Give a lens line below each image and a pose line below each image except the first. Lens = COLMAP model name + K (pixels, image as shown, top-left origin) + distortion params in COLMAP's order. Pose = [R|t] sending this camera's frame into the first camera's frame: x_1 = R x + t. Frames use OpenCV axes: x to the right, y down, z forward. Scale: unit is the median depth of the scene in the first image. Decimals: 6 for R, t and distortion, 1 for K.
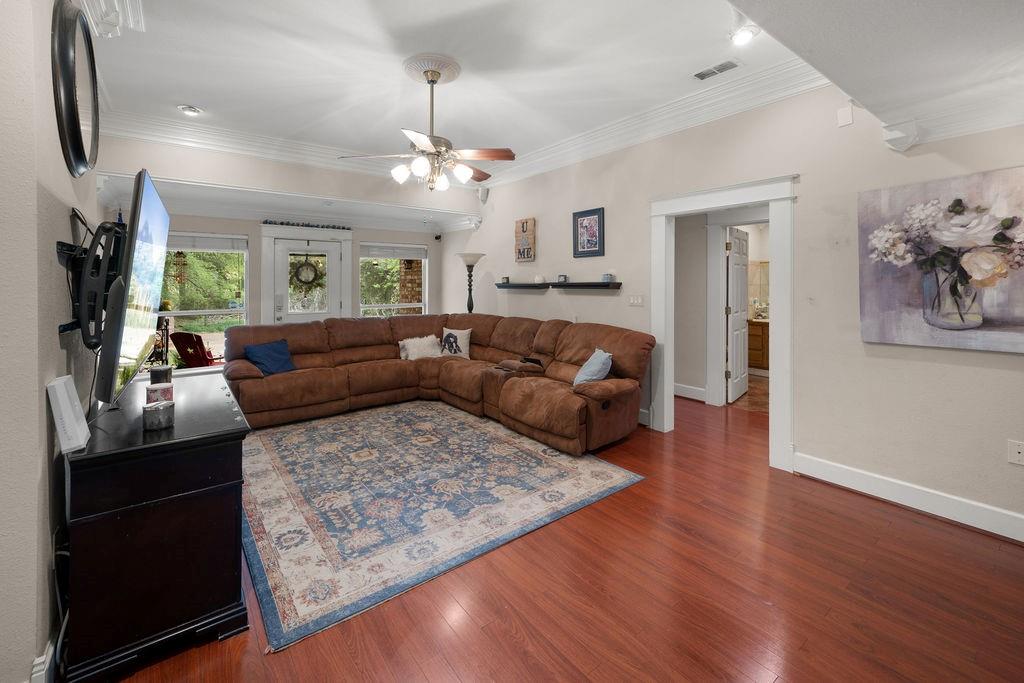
lens RADIAL K [[432.6, 0, 505.9], [0, 432.6, 282.2], [0, 0, 1]] dist [0.001525, 0.000129]
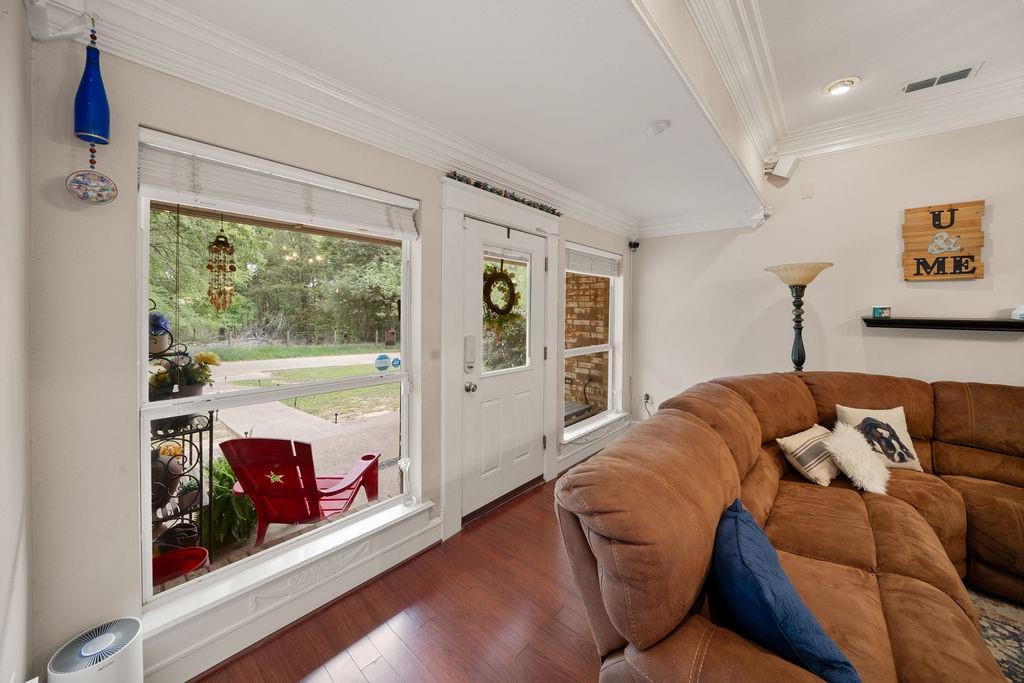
lens RADIAL K [[368.6, 0, 506.0], [0, 368.6, 310.3], [0, 0, 1]] dist [-0.017497, -0.000022]
pose [[0.982418, 0.015288, 0.186065, -0.985537], [-0.014497, 0.999879, -0.005611, 0.003728], [-0.186128, 0.002815, 0.982521, 1.062531]]
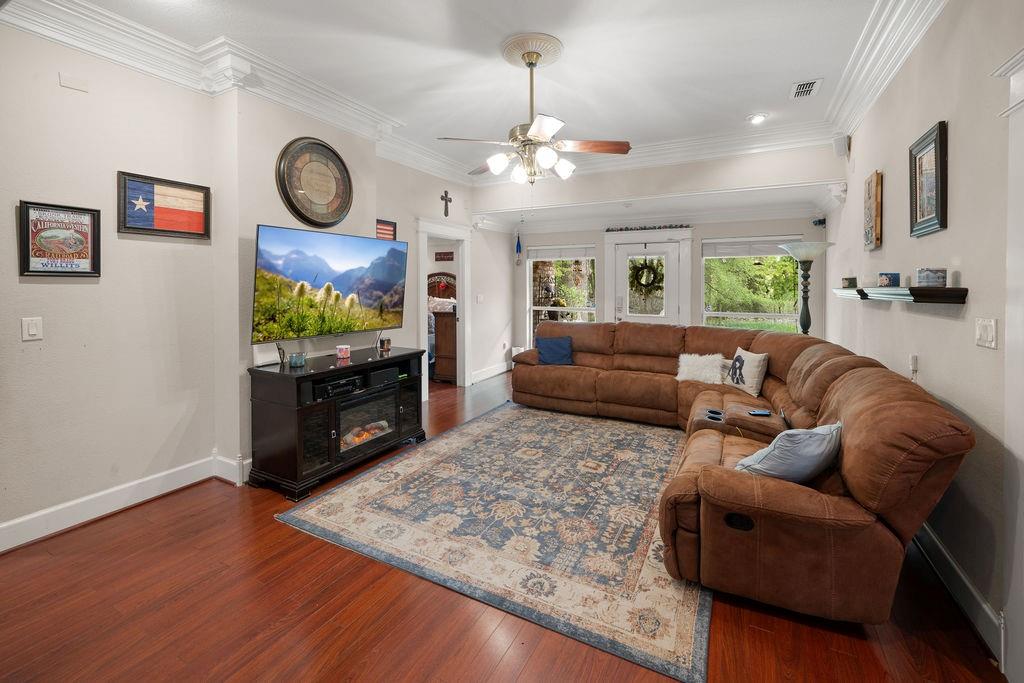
lens RADIAL K [[436.7, 0, 508.4], [0, 436.7, 288.3], [0, 0, 1]] dist [-0.003574, -0.000296]
pose [[0.415126, 0.010780, -0.909700, 0.603571], [-0.004647, 0.999942, 0.009729, -0.002359], [0.909752, 0.000188, 0.415152, 0.536642]]
